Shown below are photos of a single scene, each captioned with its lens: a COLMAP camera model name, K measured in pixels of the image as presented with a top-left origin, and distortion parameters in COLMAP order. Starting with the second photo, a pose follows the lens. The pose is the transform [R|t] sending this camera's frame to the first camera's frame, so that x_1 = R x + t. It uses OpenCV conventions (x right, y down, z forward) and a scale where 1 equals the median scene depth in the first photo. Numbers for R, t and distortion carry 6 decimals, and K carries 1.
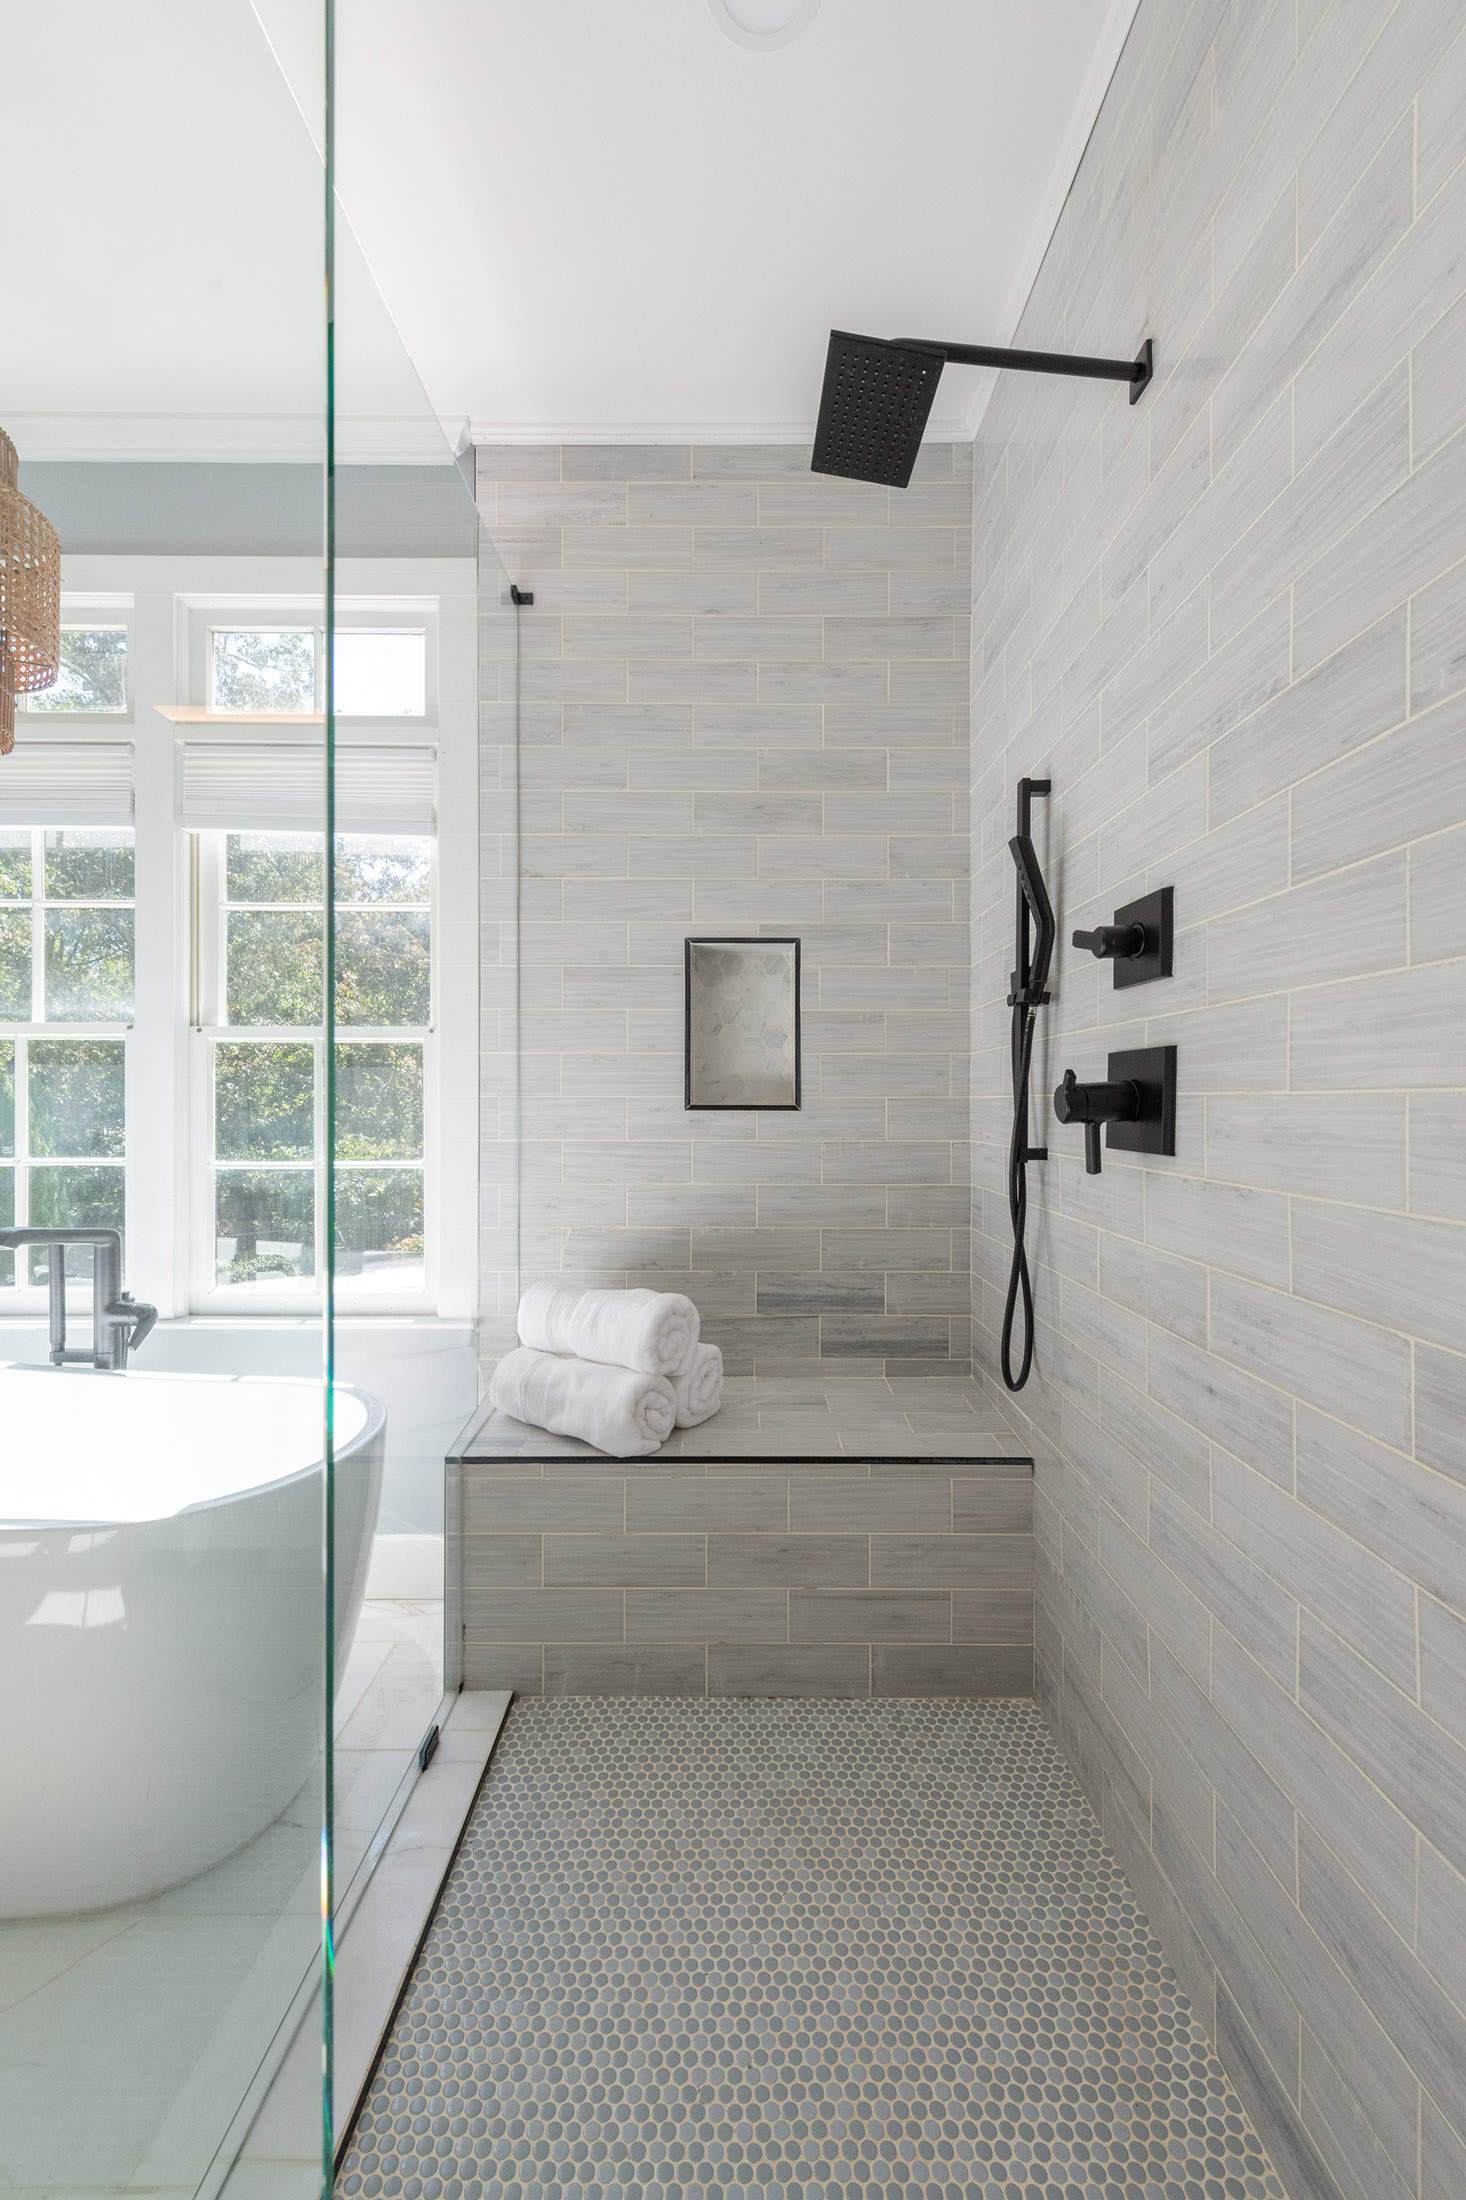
lens RADIAL K [[893.5, 0, 682.0], [0, 893.5, 1105.7], [0, 0, 1]] dist [0.012143, -0.002544]
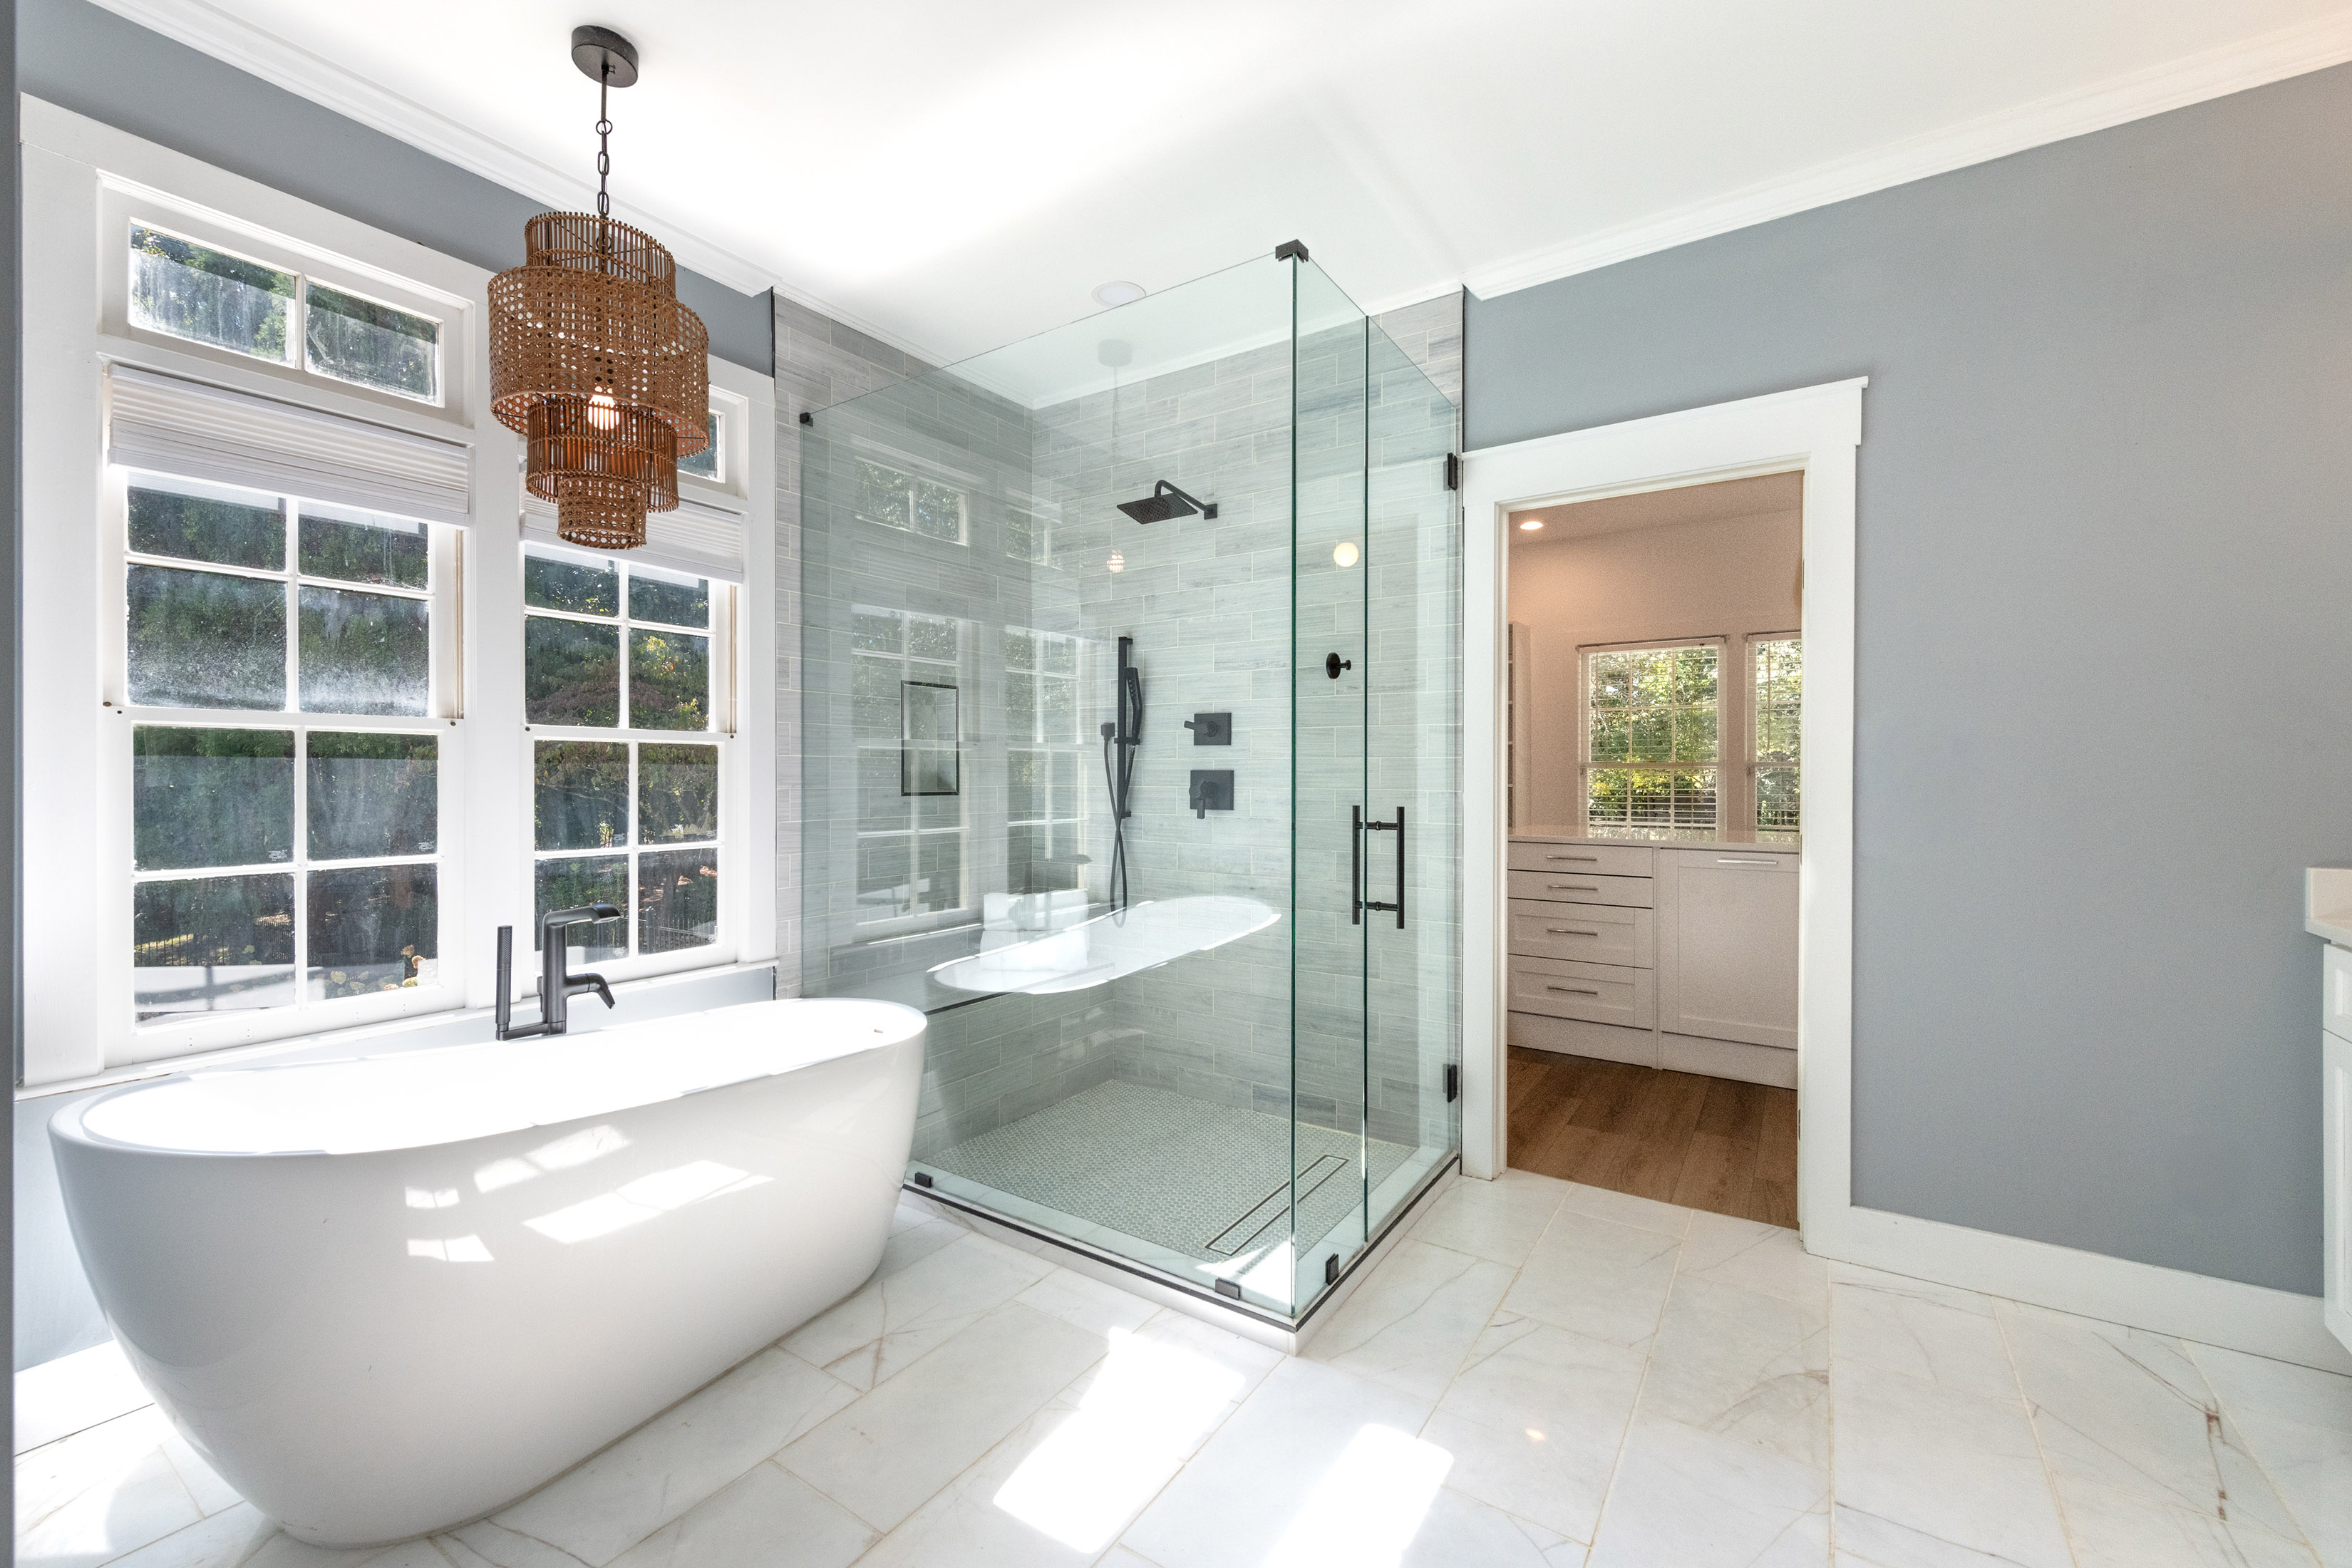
lens RADIAL K [[955.2, 0, 1177.6], [0, 955.2, 775.8], [0, 0, 1]] dist [0.012143, -0.002544]
pose [[0.568834, 0.000334, 0.822452, -1.049646], [0.003223, 0.999991, -0.002636, -0.022764], [-0.822446, 0.004151, 0.568828, -0.283131]]
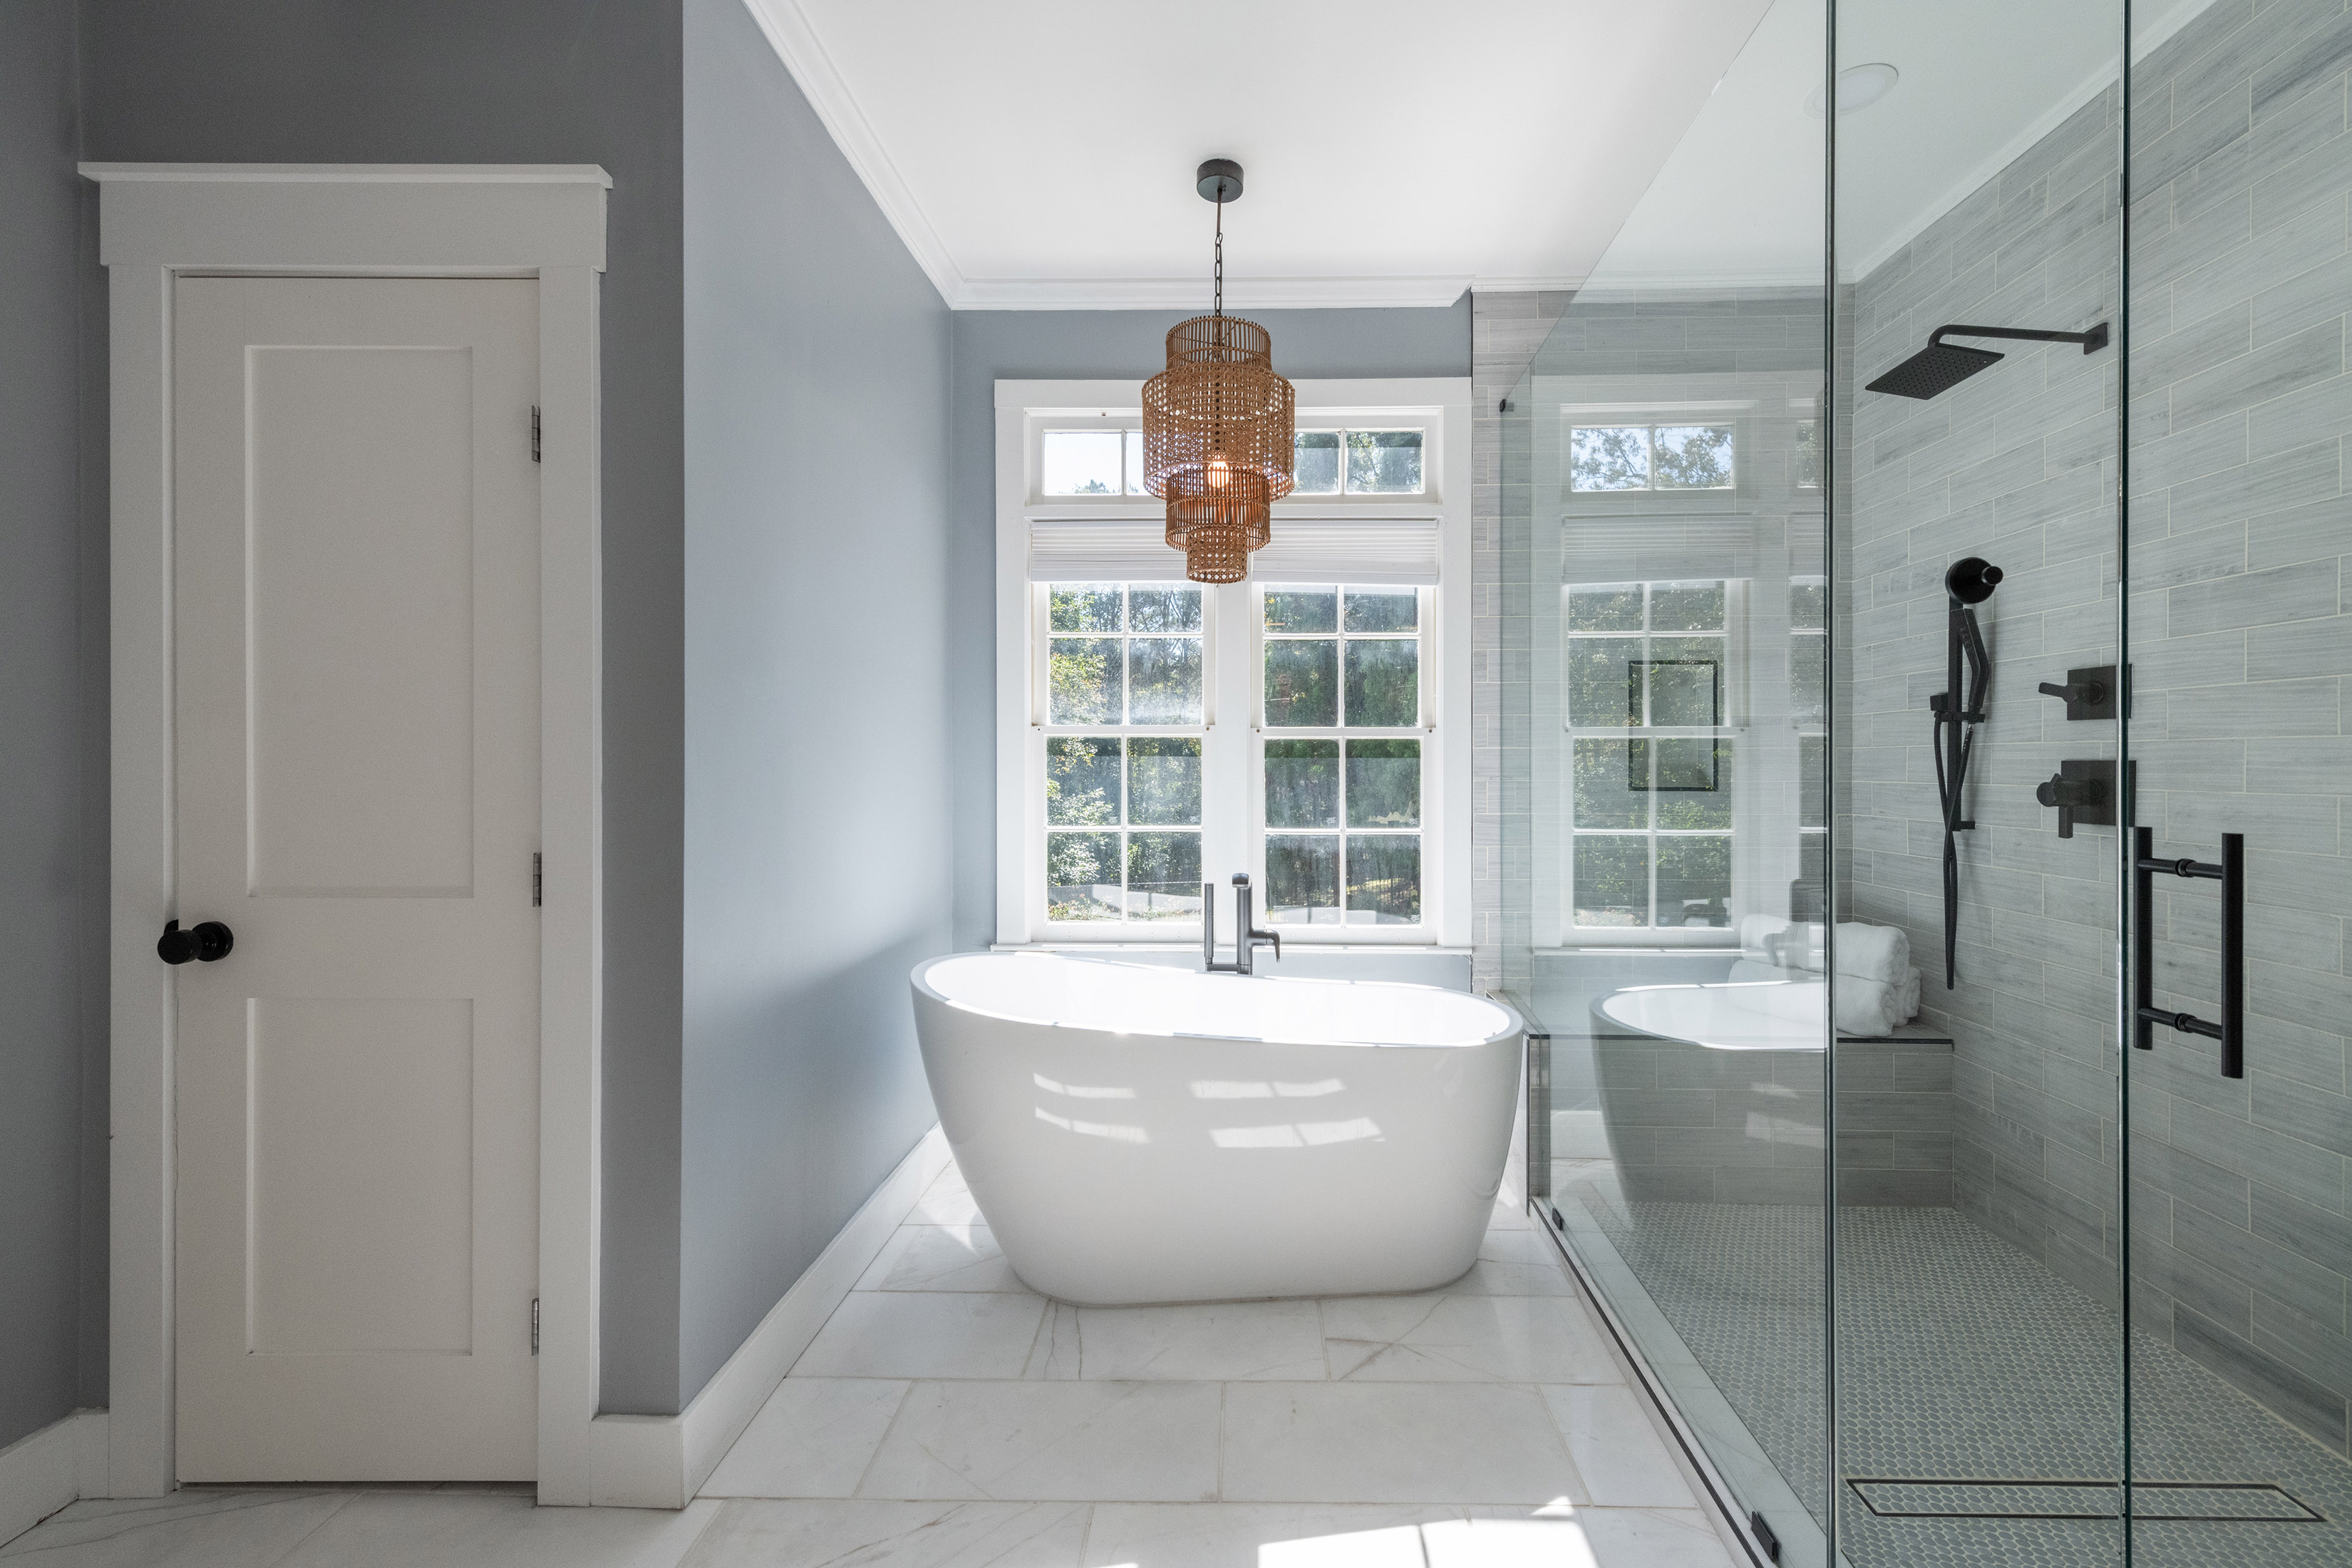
lens RADIAL K [[955.2, 0, 1206.1], [0, 955.2, 768.6], [0, 0, 1]] dist [0.012143, -0.002544]
pose [[0.999654, 0.001529, -0.026268, -0.587067], [-0.001582, 0.999997, -0.001973, -0.024228], [0.026265, 0.002014, 0.999653, -0.434058]]
